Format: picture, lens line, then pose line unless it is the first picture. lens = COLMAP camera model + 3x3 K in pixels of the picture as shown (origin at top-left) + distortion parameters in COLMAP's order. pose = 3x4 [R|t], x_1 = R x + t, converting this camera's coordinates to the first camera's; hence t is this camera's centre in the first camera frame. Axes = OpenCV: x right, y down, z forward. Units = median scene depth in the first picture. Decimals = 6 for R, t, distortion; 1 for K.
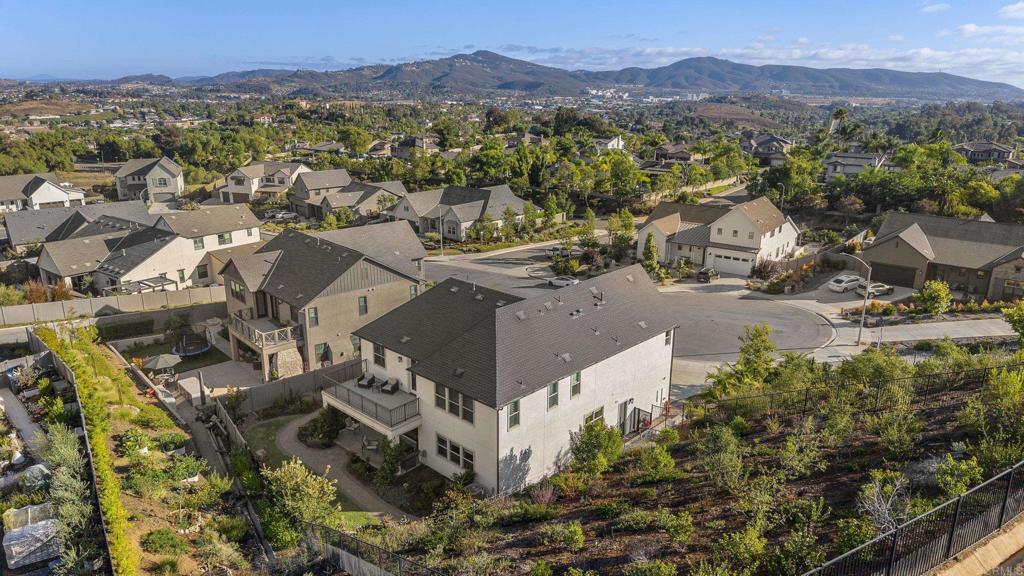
lens RADIAL K [[678.1, 0, 512.0], [0, 678.1, 288.0], [0, 0, 1]] dist [0.034205, -0.040678]
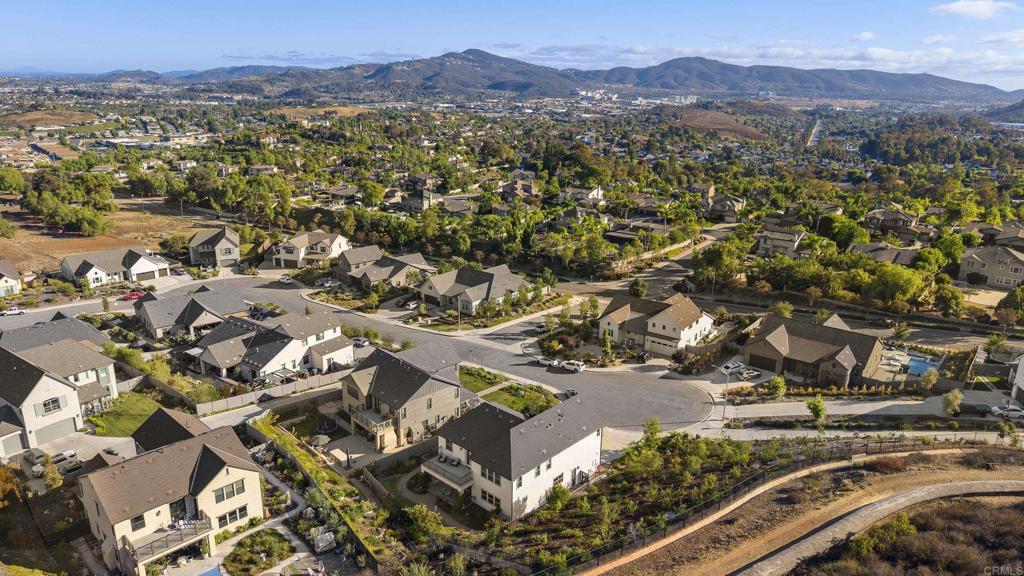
lens RADIAL K [[678.1, 0, 512.0], [0, 678.1, 288.0], [0, 0, 1]] dist [0.034205, -0.040678]
pose [[0.999883, 0.002124, 0.015143, -0.016163], [-0.002216, 0.999979, 0.006093, -0.131465], [-0.015130, -0.006125, 0.999867, -0.343277]]
